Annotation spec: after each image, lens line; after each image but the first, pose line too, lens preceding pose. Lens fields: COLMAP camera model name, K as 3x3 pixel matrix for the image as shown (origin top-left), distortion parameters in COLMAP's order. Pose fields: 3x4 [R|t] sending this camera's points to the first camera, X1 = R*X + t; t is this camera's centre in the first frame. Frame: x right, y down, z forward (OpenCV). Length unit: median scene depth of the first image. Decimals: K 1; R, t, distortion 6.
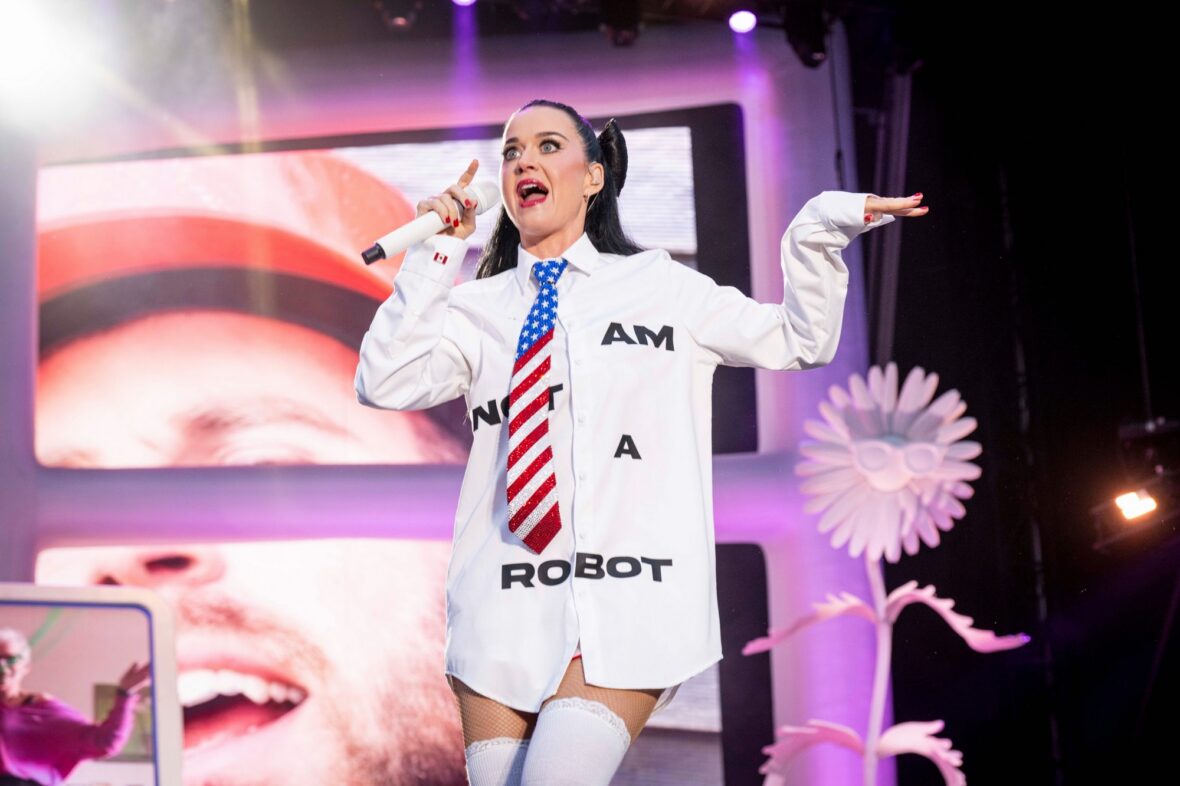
lens RADIAL K [[2610.3, 0, 593.4], [0, 2610.3, 386.2], [0, 0, 1]] dist [-0.029785, 0.000000]
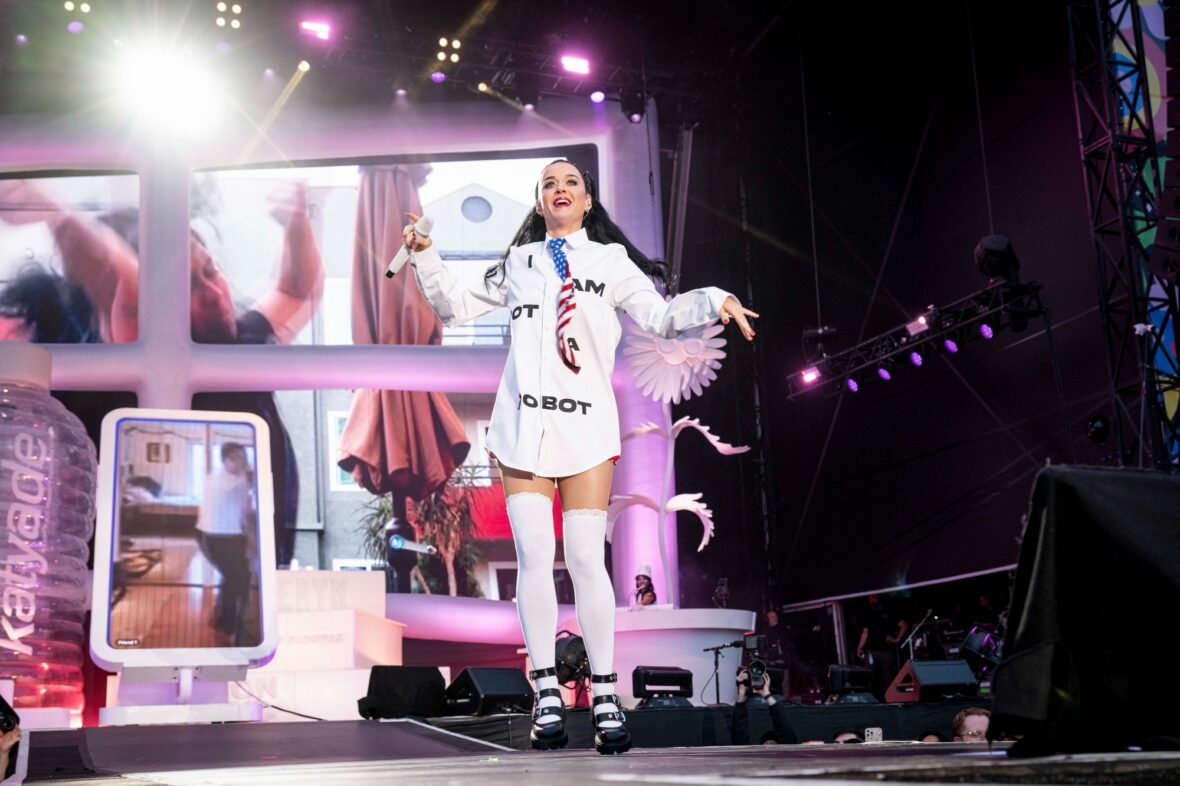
lens RADIAL K [[2610.3, 0, 532.3], [0, 2610.3, 384.9], [0, 0, 1]] dist [-0.029785, 0.000000]
pose [[0.989197, 0.012410, 0.146063, -0.244491], [-0.020382, 0.998376, 0.053206, -0.039097], [-0.145165, -0.055608, 0.987844, -0.751806]]
